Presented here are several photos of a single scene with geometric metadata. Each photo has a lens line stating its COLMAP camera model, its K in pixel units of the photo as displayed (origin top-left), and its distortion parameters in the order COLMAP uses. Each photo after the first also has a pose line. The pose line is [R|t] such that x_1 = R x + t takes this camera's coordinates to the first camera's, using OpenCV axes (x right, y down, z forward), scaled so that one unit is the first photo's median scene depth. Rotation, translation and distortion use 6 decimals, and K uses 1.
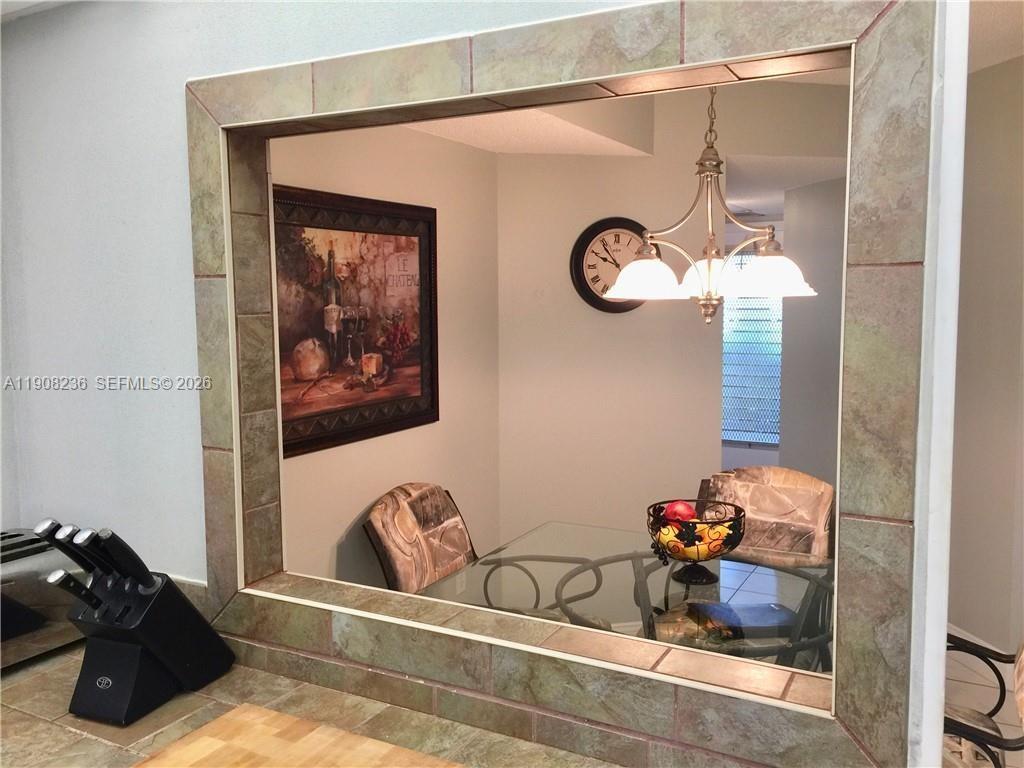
lens RADIAL K [[878.4, 0, 510.1], [0, 878.4, 380.6], [0, 0, 1]] dist [0.070990, -0.085470]
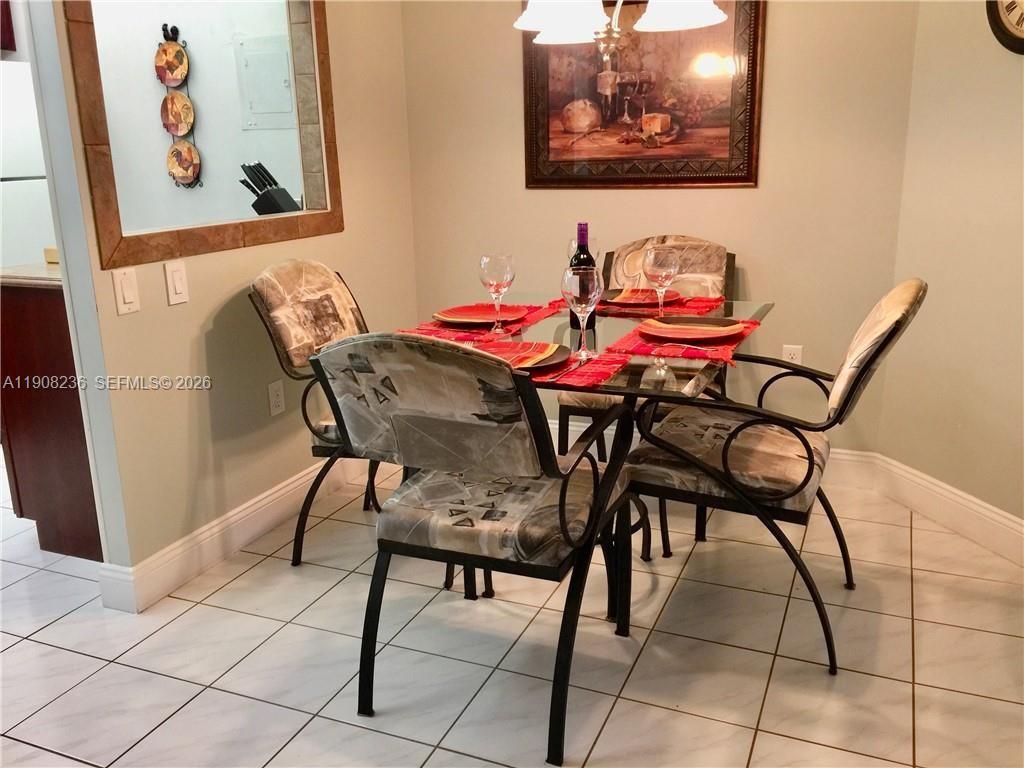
lens RADIAL K [[878.4, 0, 518.8], [0, 878.4, 385.7], [0, 0, 1]] dist [0.070990, -0.085470]
pose [[0.079538, 0.262912, -0.961536, 1.092668], [-0.076323, 0.963366, 0.257099, 0.030136], [0.993906, 0.052938, 0.096690, 0.756661]]
